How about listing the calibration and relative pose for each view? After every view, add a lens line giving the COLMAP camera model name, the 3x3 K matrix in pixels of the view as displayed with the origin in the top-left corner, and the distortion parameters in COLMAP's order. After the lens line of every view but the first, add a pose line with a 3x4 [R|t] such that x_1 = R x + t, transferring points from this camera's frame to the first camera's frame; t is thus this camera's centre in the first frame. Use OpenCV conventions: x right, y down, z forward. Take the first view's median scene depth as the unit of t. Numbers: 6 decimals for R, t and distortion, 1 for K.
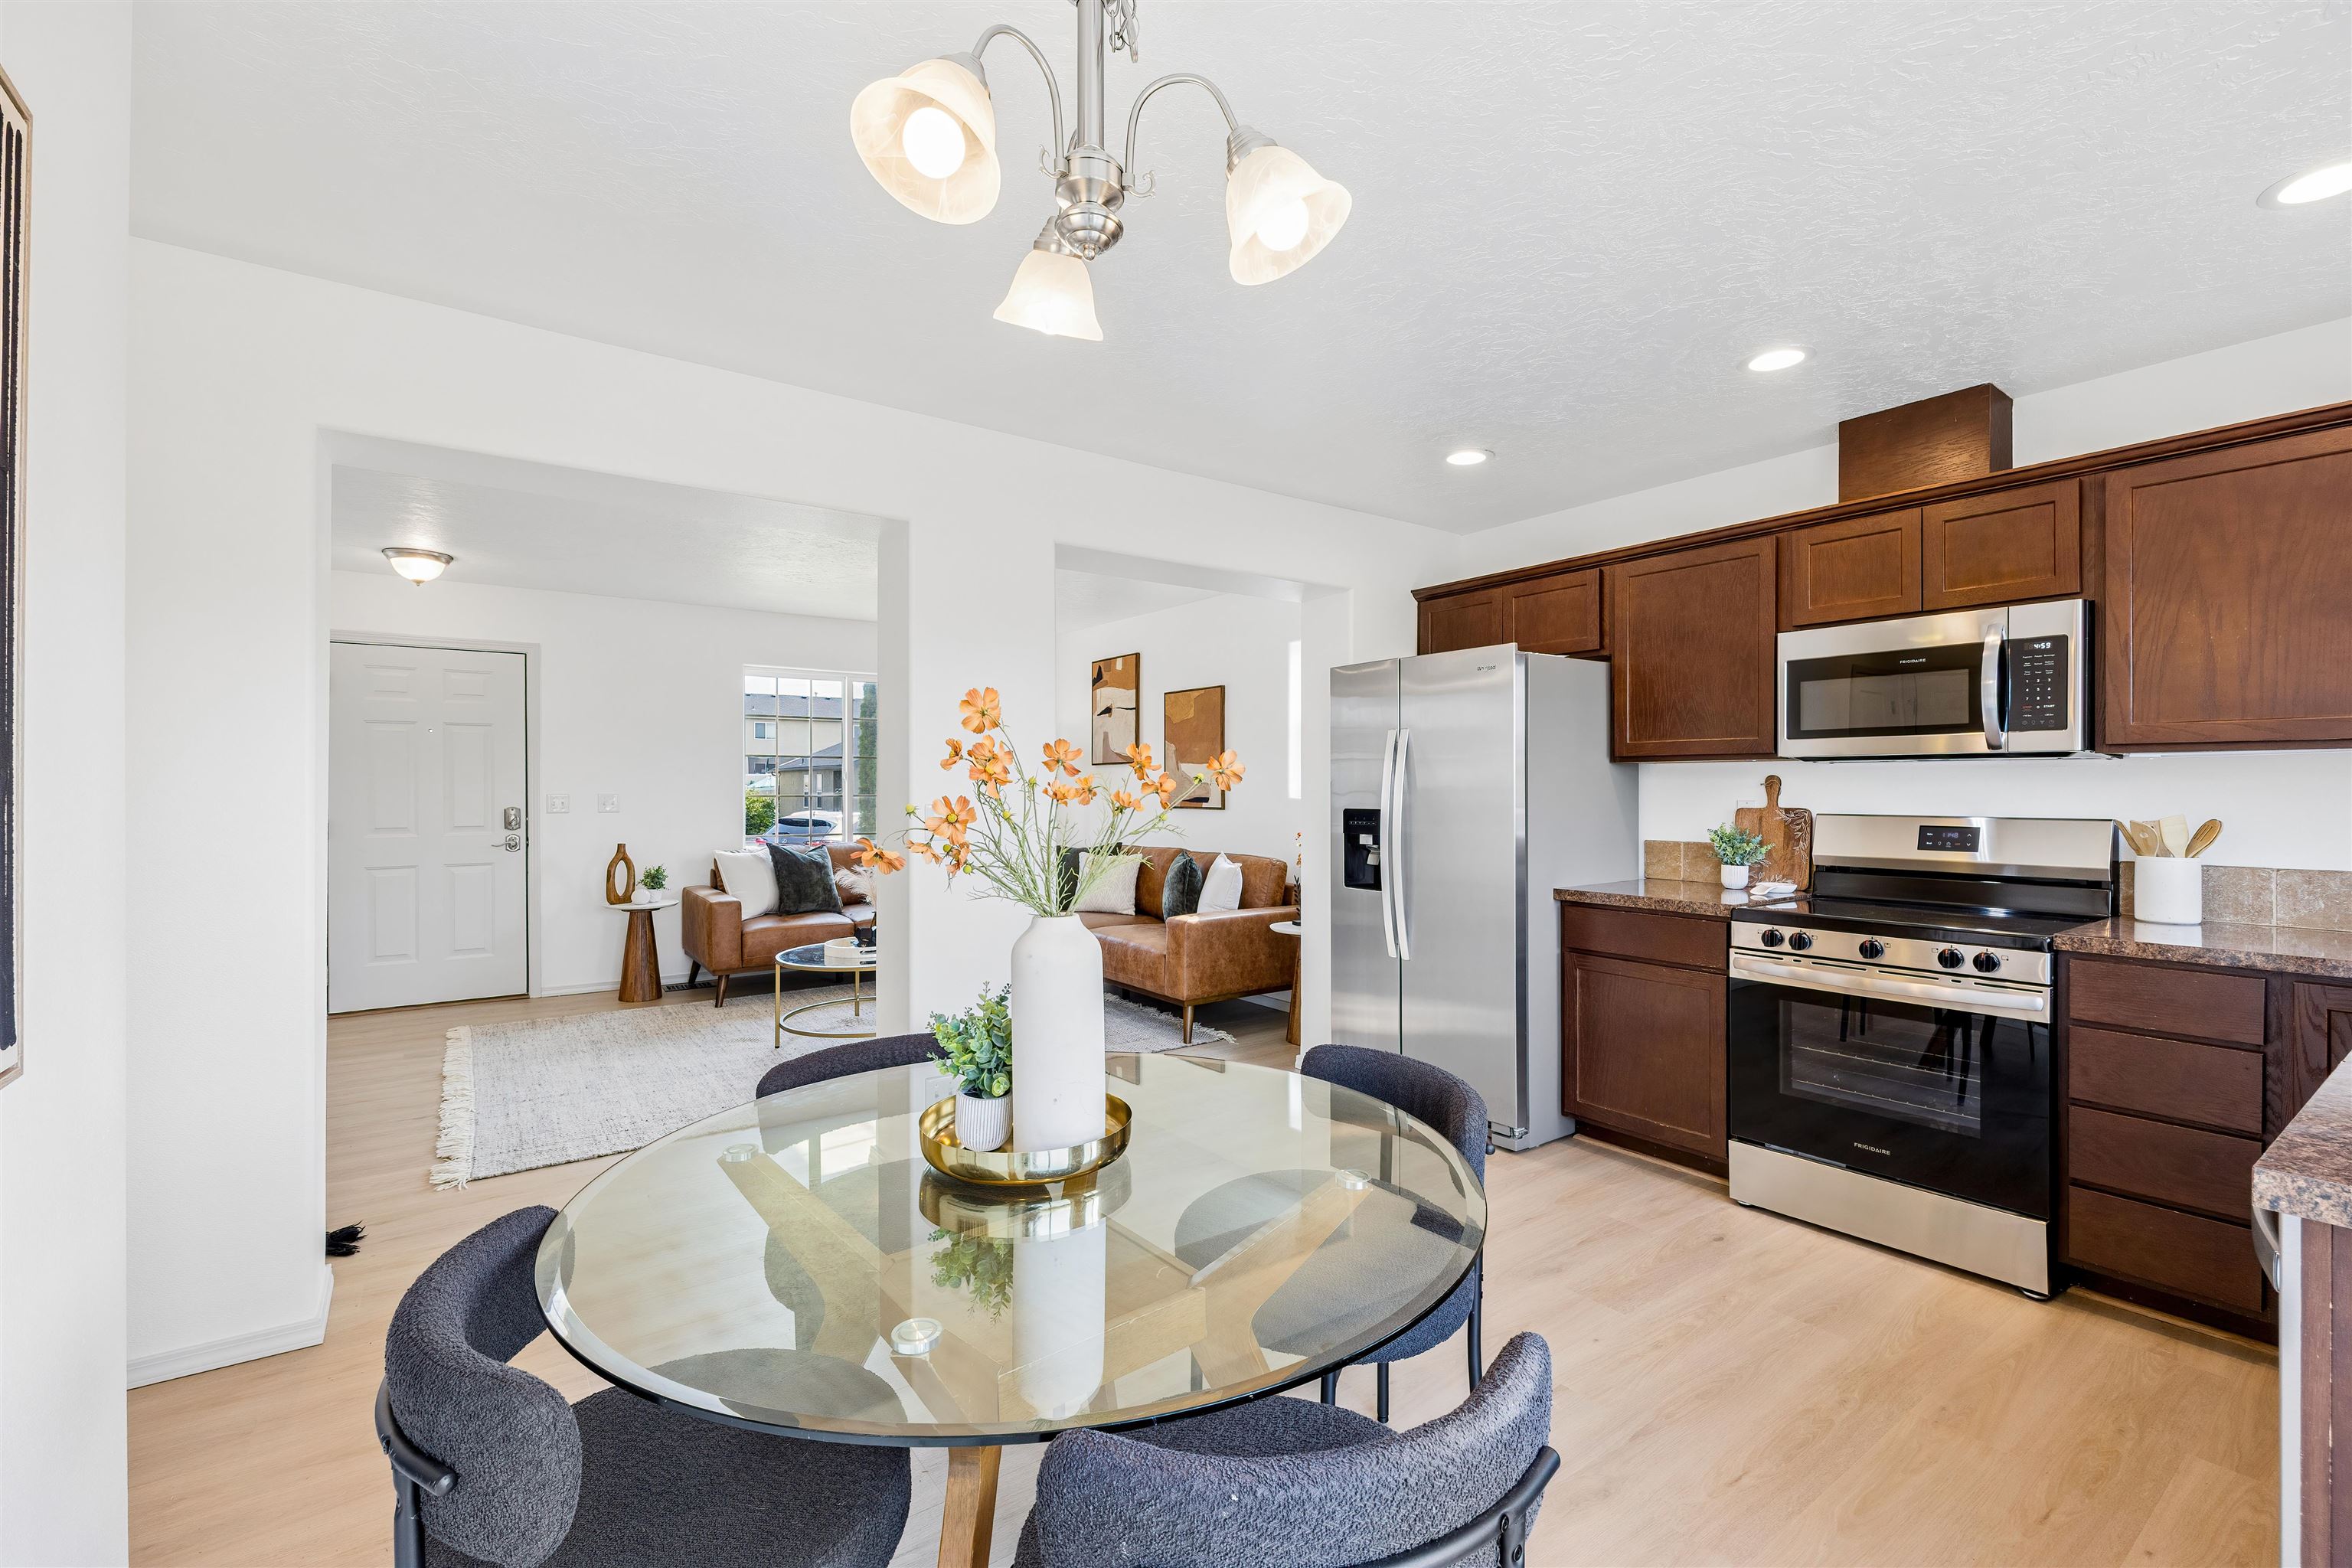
lens RADIAL K [[1023.0, 0, 1161.1], [0, 1023.0, 786.6], [0, 0, 1]] dist [-0.003289, -0.002358]
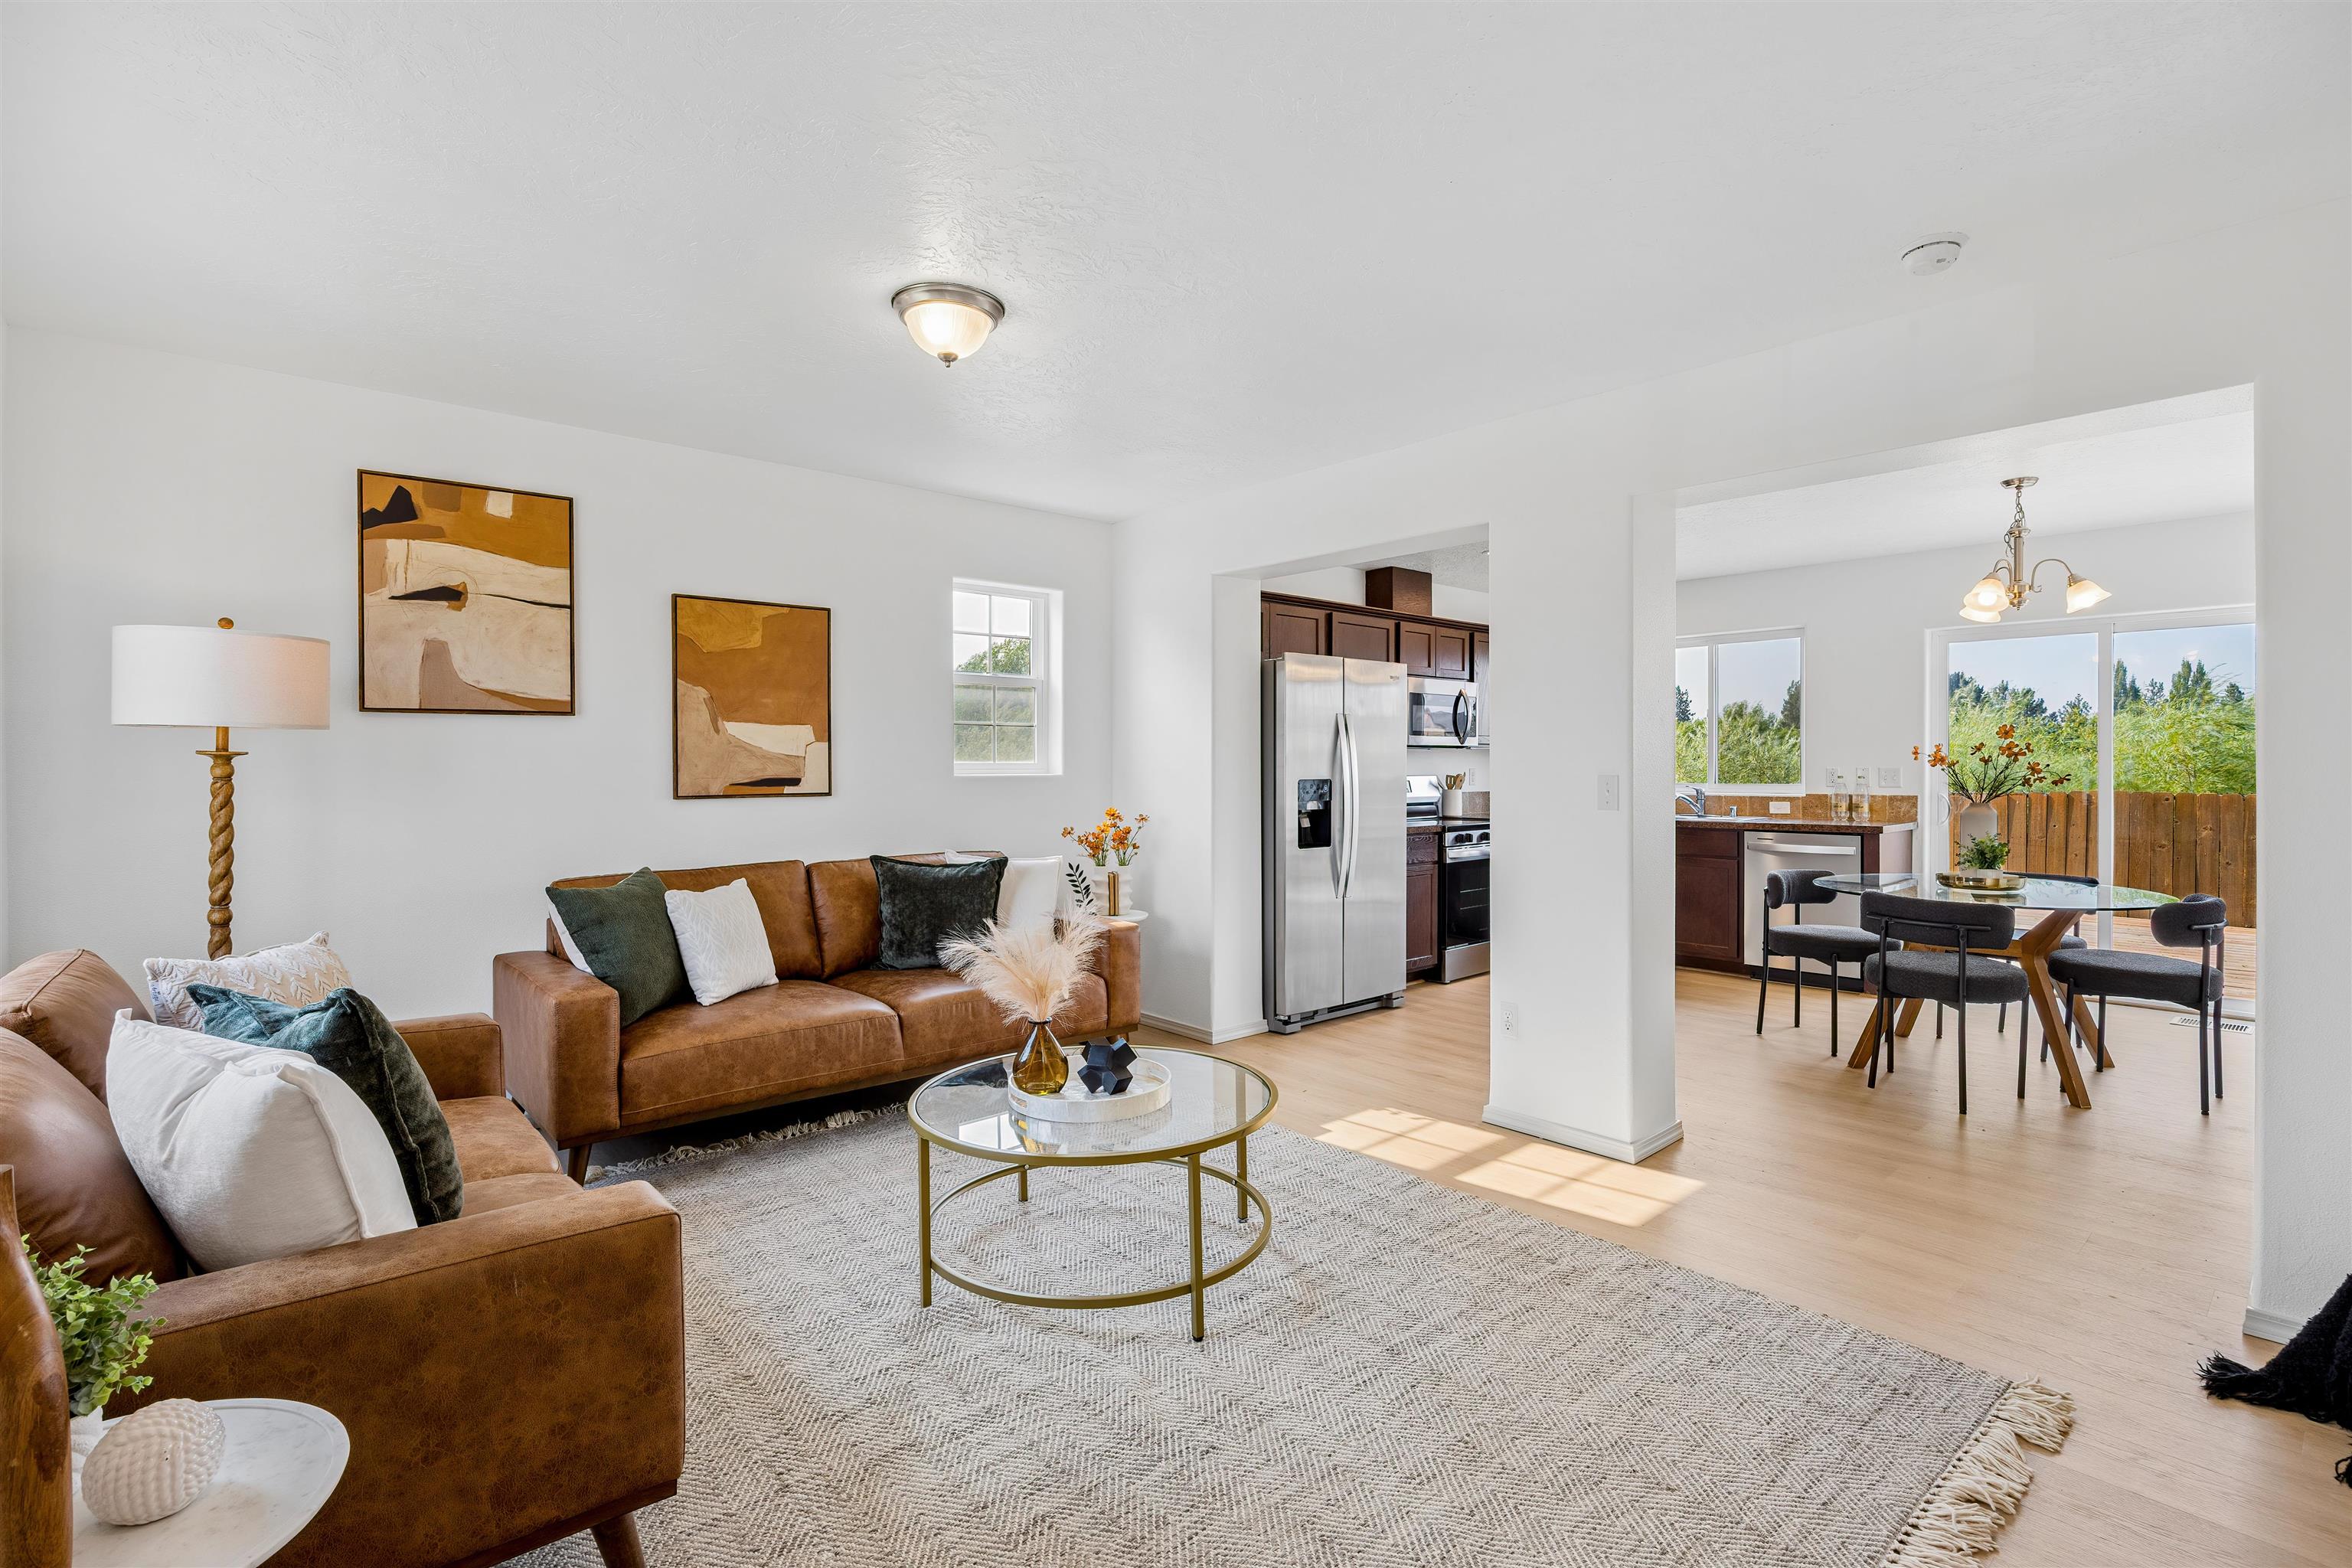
lens RADIAL K [[1096.9, 0, 1194.2], [0, 1096.9, 803.2], [0, 0, 1]] dist [-0.022962, 0.000645]
pose [[-0.137971, -0.030759, 0.989958, -1.290439], [0.005872, 0.999475, 0.031873, 0.011935], [-0.990419, 0.010211, -0.137718, 1.635791]]
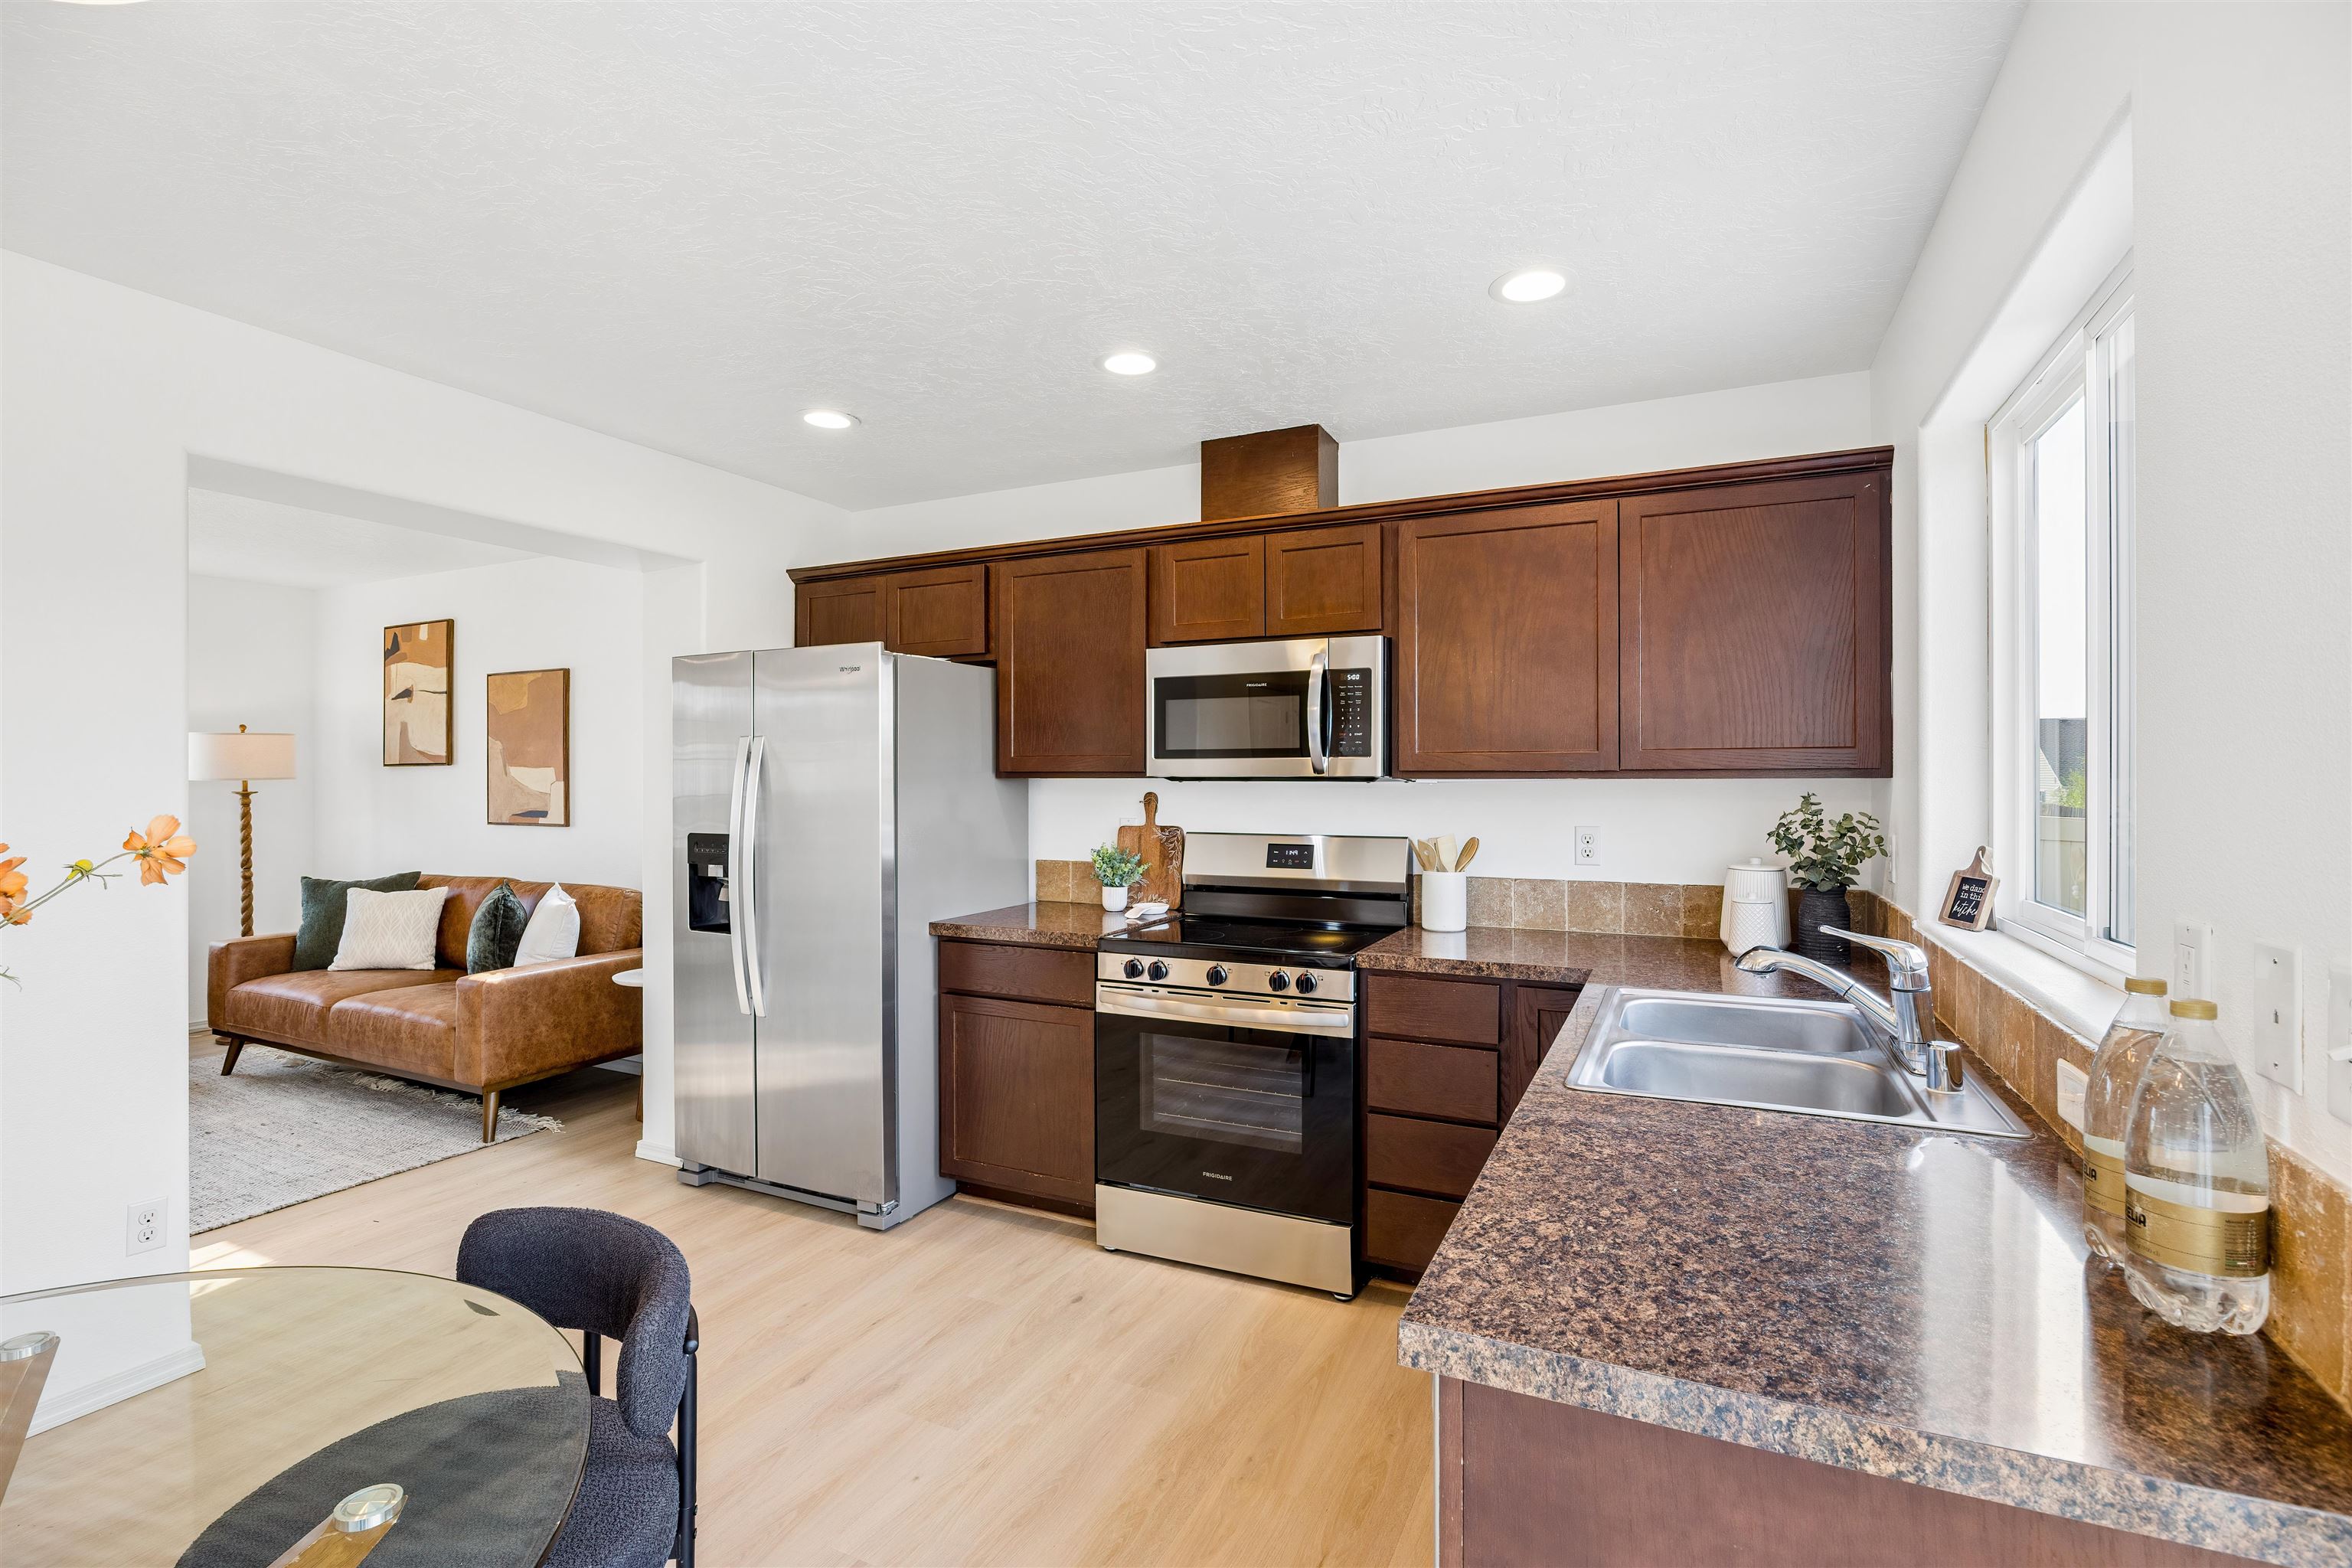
lens RADIAL K [[1096.9, 0, 1187.0], [0, 1096.9, 776.0], [0, 0, 1]] dist [-0.022962, 0.000645]
pose [[0.871920, 0.002050, 0.489644, 0.126479], [-0.000288, 0.999993, -0.003674, -0.025401], [-0.489649, 0.003063, 0.871914, 0.073031]]
